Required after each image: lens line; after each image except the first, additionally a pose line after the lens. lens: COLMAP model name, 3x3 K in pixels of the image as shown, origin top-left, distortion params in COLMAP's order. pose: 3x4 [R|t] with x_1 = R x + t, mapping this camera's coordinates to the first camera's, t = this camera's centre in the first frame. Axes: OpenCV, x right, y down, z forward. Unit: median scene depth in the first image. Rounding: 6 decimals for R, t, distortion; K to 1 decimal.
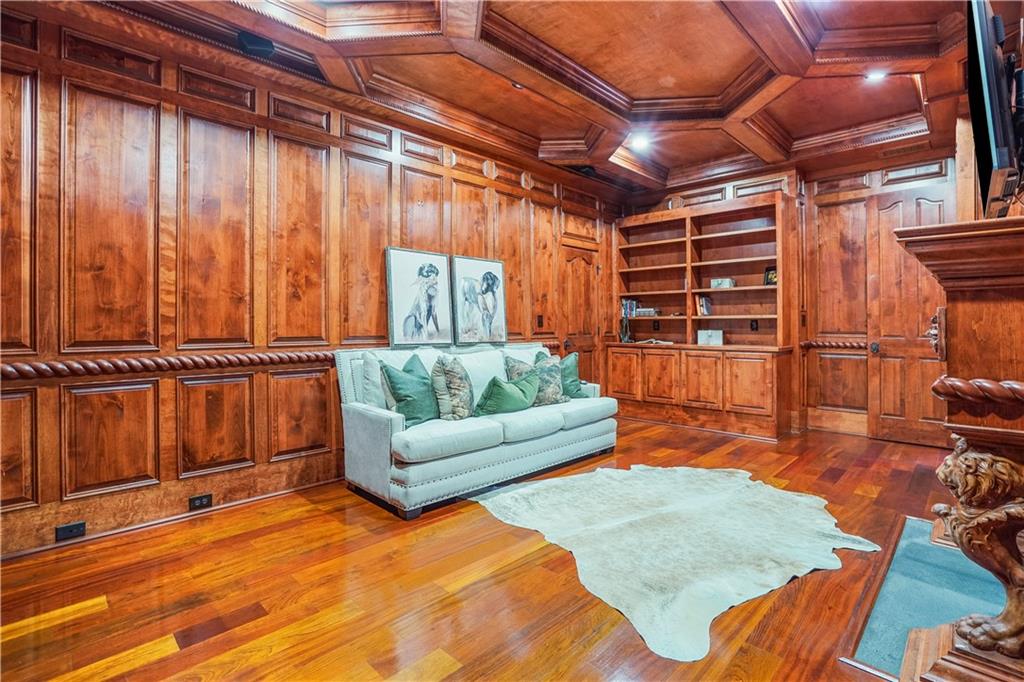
lens RADIAL K [[473.3, 0, 510.2], [0, 473.3, 336.6], [0, 0, 1]] dist [-0.063105, 0.022380]
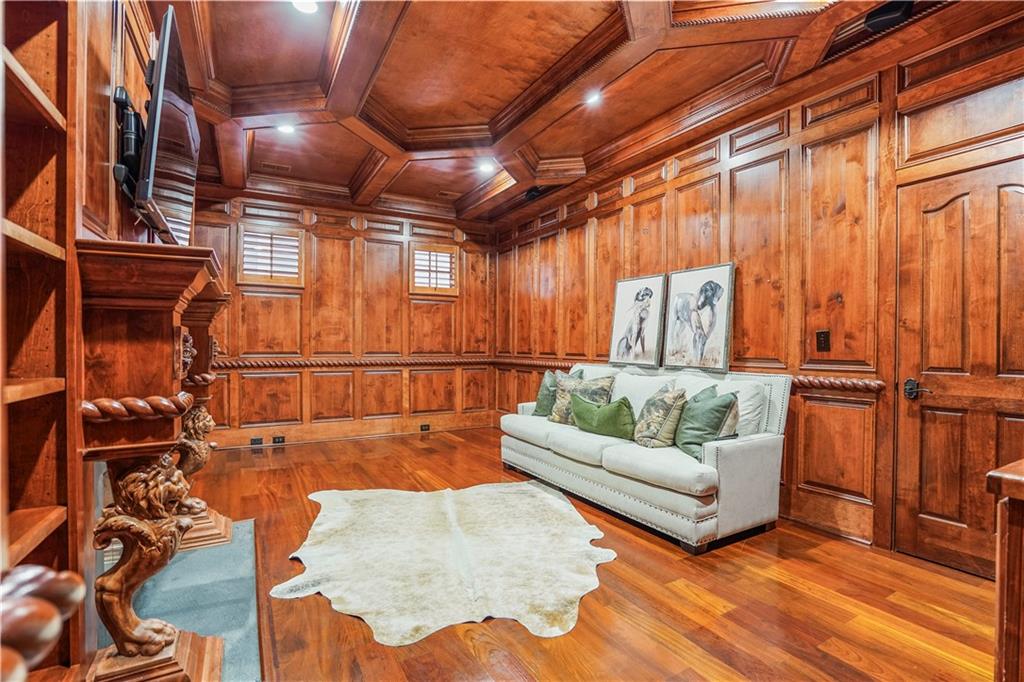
lens RADIAL K [[480.1, 0, 514.8], [0, 480.1, 359.8], [0, 0, 1]] dist [-0.056809, 0.021557]
pose [[-0.254858, 0.028817, -0.966549, 0.936645], [-0.028511, 0.998897, 0.037299, -0.026208], [0.966558, 0.037063, -0.253755, 1.003604]]
